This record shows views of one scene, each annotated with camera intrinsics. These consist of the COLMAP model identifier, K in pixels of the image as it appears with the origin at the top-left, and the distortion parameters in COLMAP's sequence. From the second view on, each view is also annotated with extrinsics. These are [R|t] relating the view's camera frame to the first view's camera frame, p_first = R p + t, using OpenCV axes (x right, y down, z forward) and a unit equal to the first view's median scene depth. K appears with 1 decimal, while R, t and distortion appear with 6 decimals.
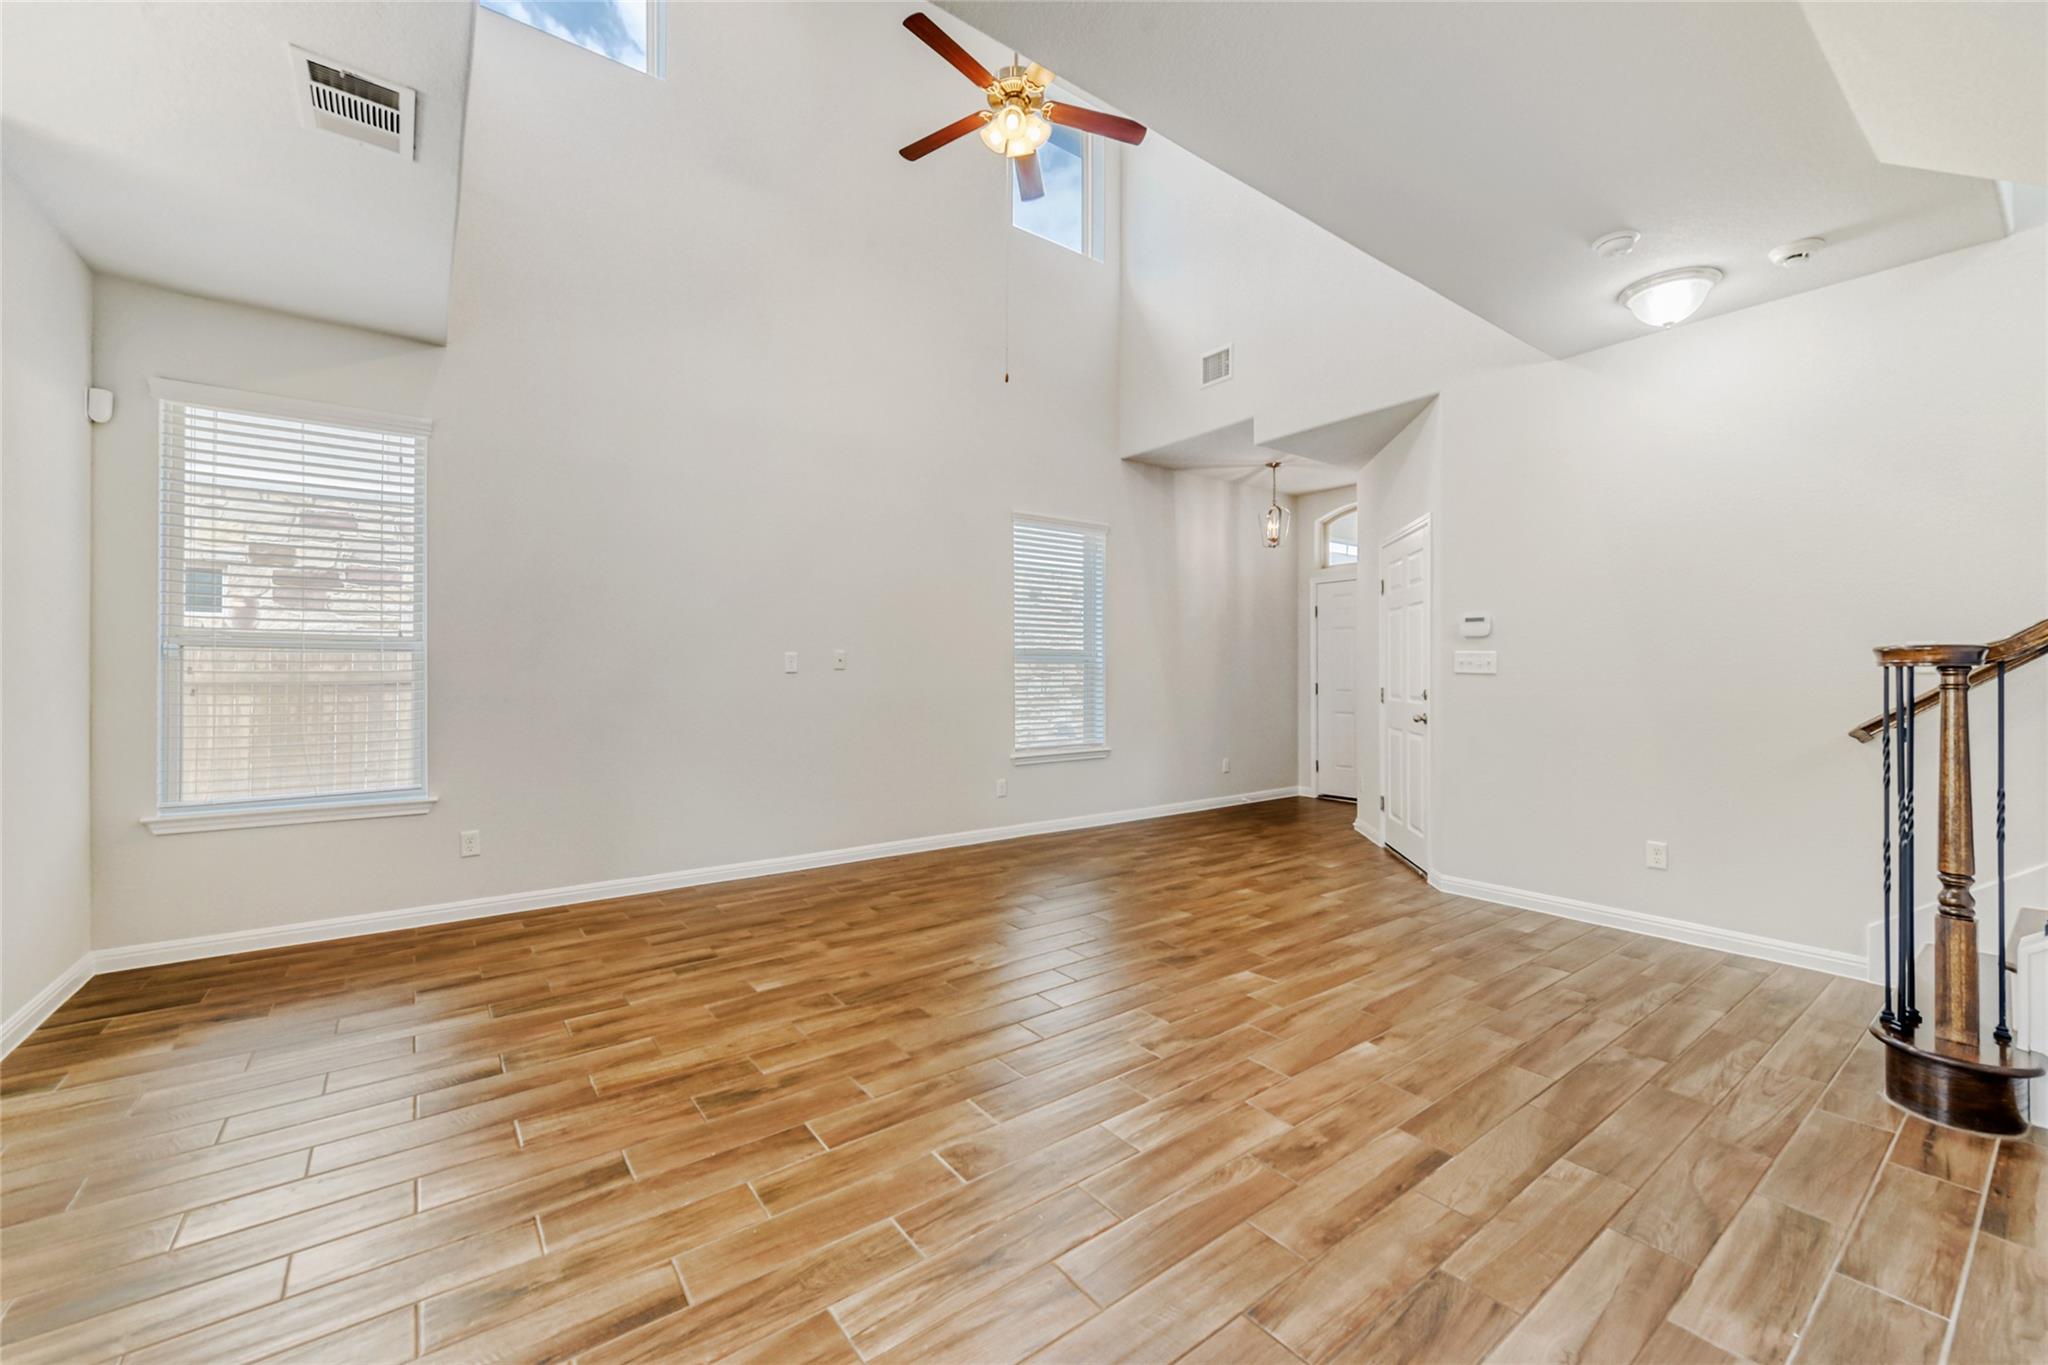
lens RADIAL K [[808.7, 0, 1031.4], [0, 808.7, 677.8], [0, 0, 1]] dist [-0.000212, -0.000249]
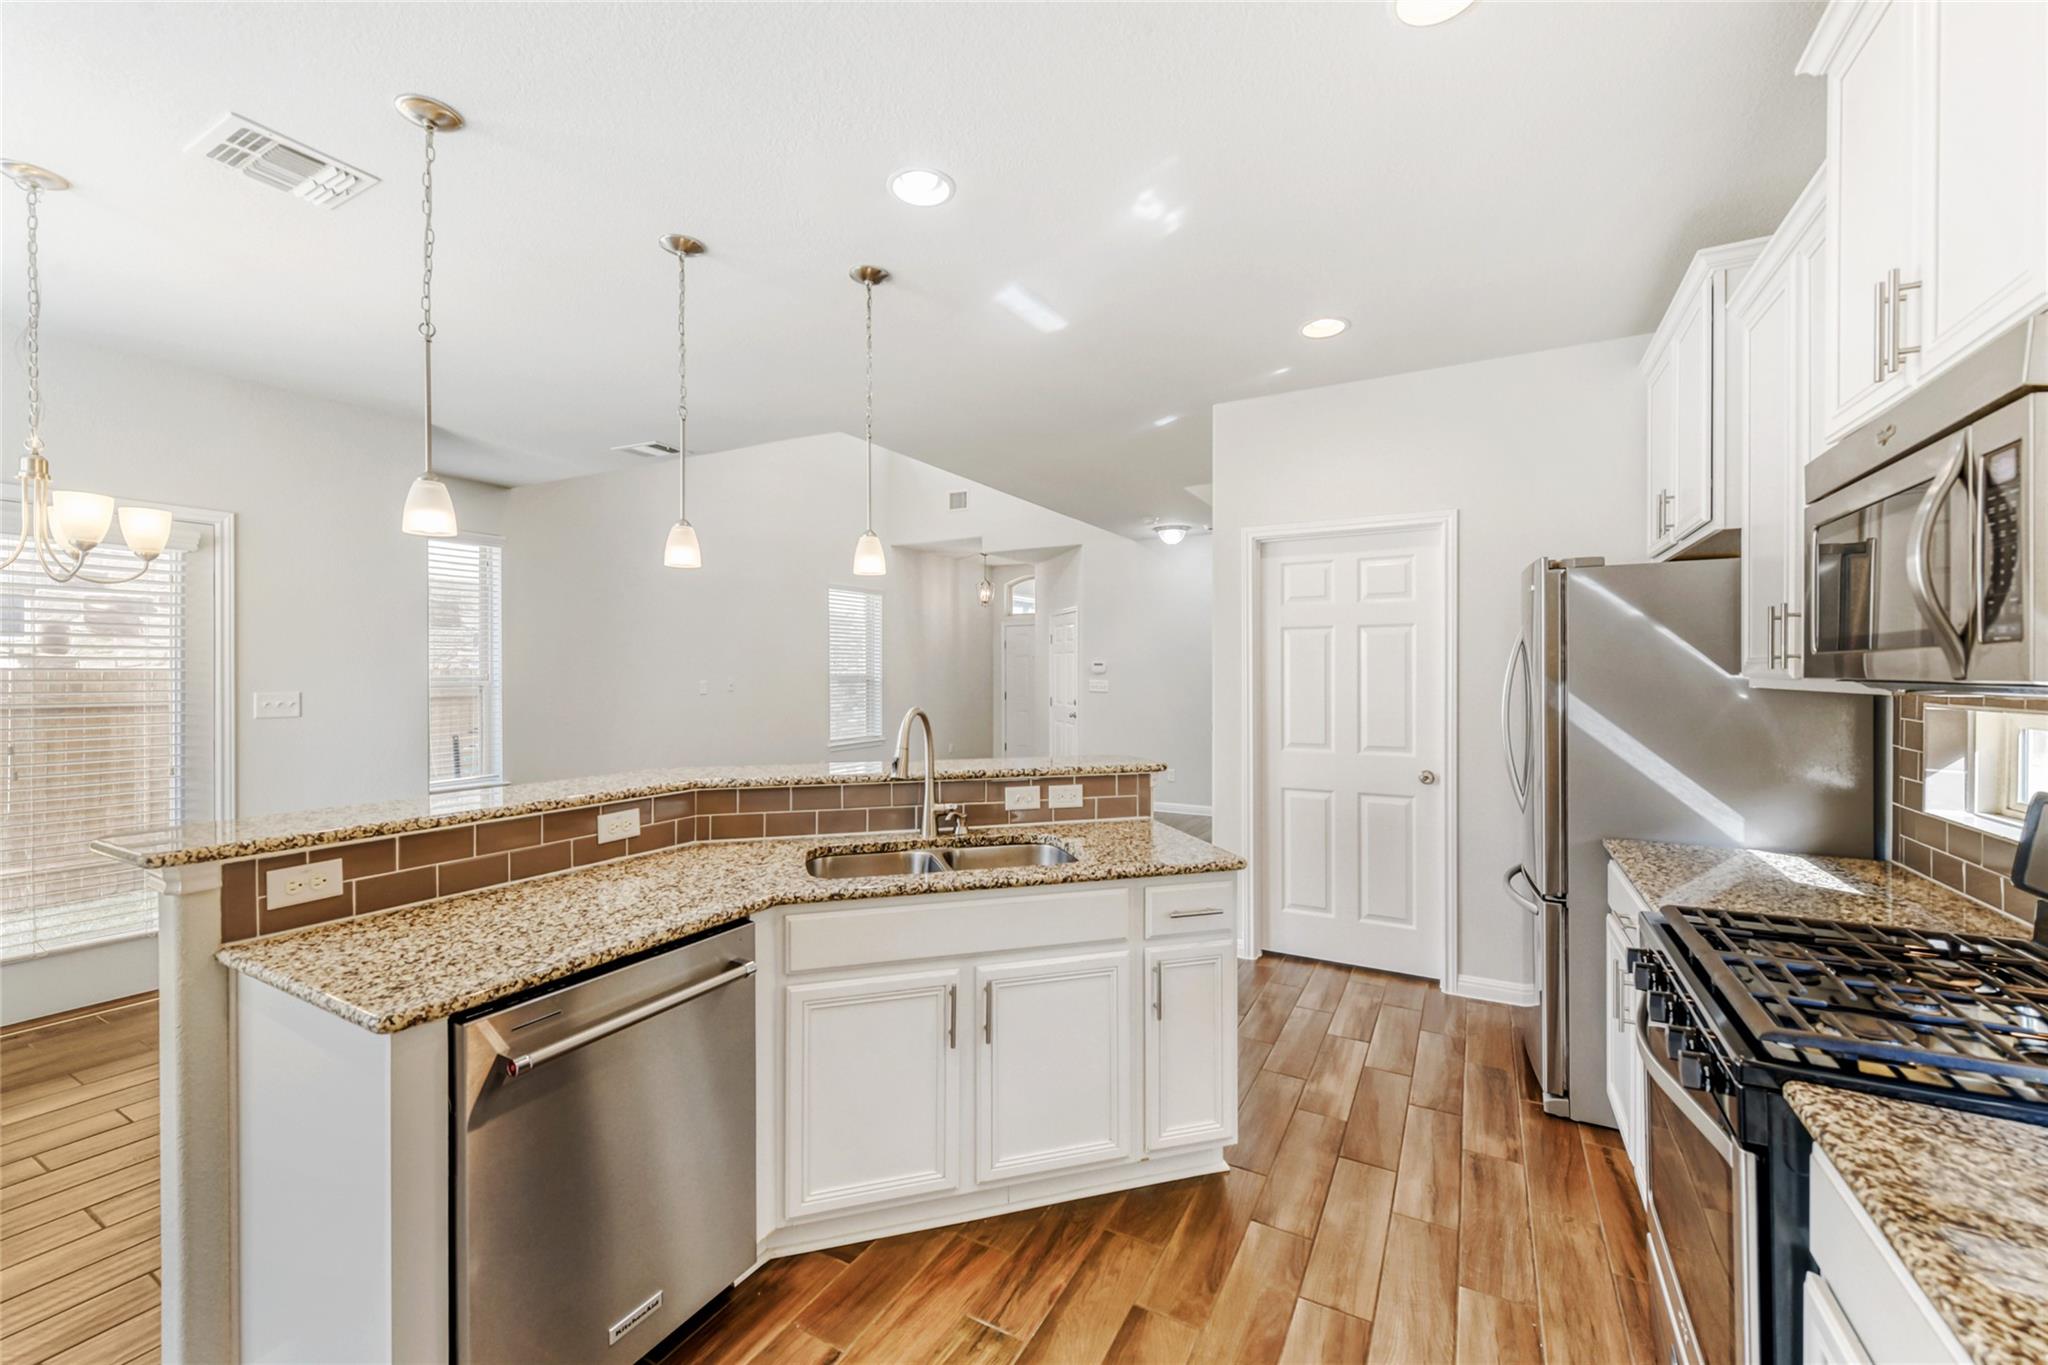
lens RADIAL K [[808.7, 0, 1031.4], [0, 808.7, 677.8], [0, 0, 1]] dist [-0.000212, -0.000249]
pose [[0.912336, -0.004119, 0.409422, -0.546367], [0.001427, 0.999975, 0.006879, -0.071555], [-0.409440, -0.005692, 0.912319, -0.979197]]
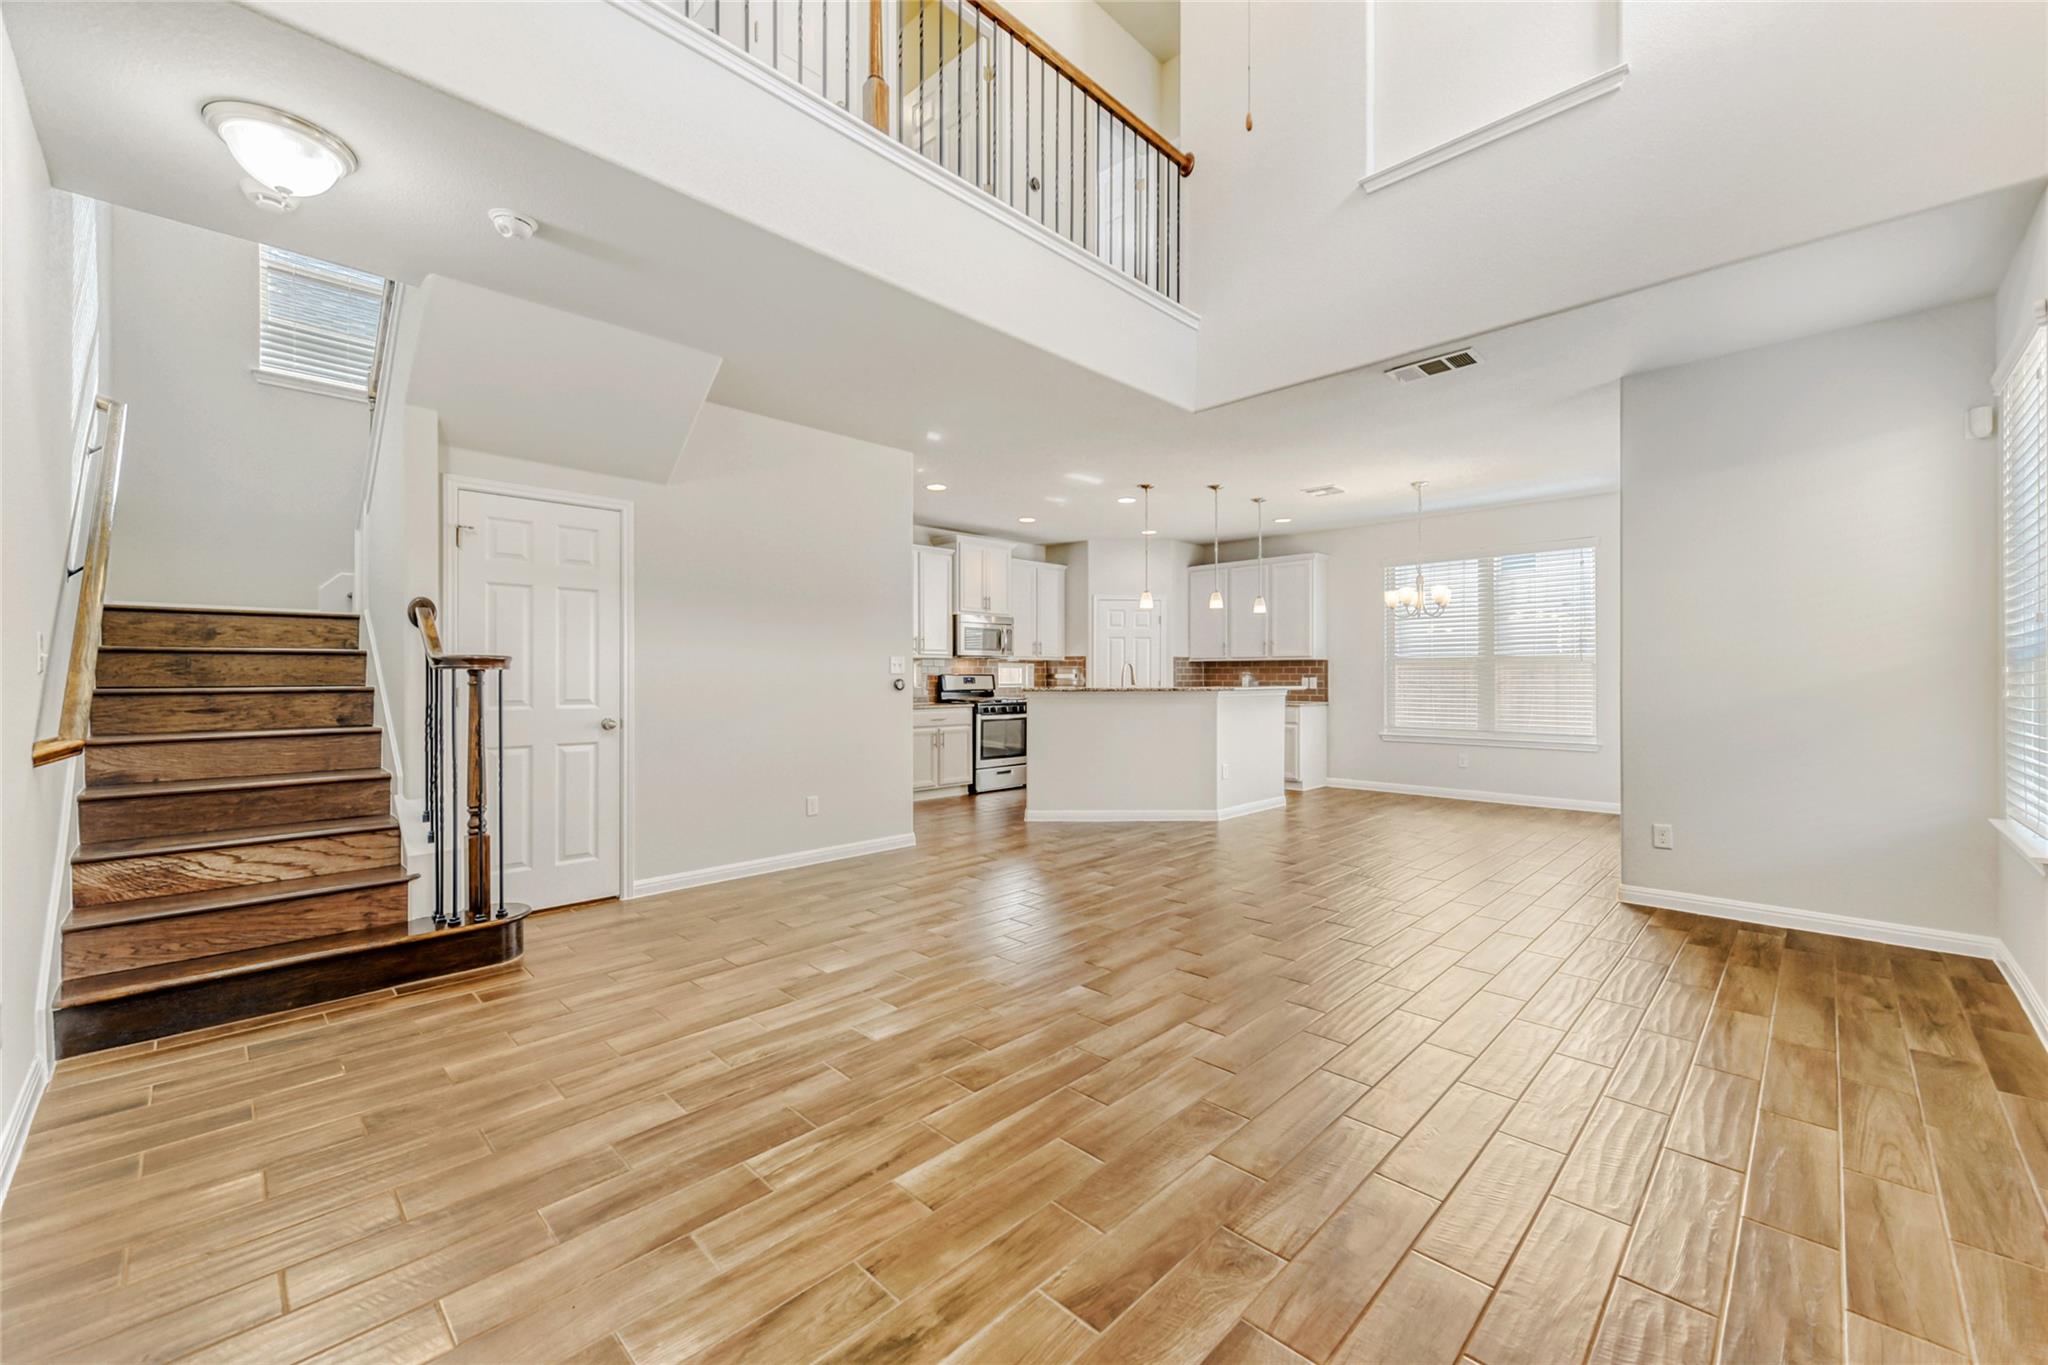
lens RADIAL K [[813.3, 0, 1028.9], [0, 813.3, 674.5], [0, 0, 1]] dist [-0.002434, -0.000372]
pose [[-0.989495, -0.000912, -0.144562, 0.233219], [-0.000825, 0.999999, -0.000660, -0.003806], [0.144562, -0.000534, -0.989496, 1.835791]]
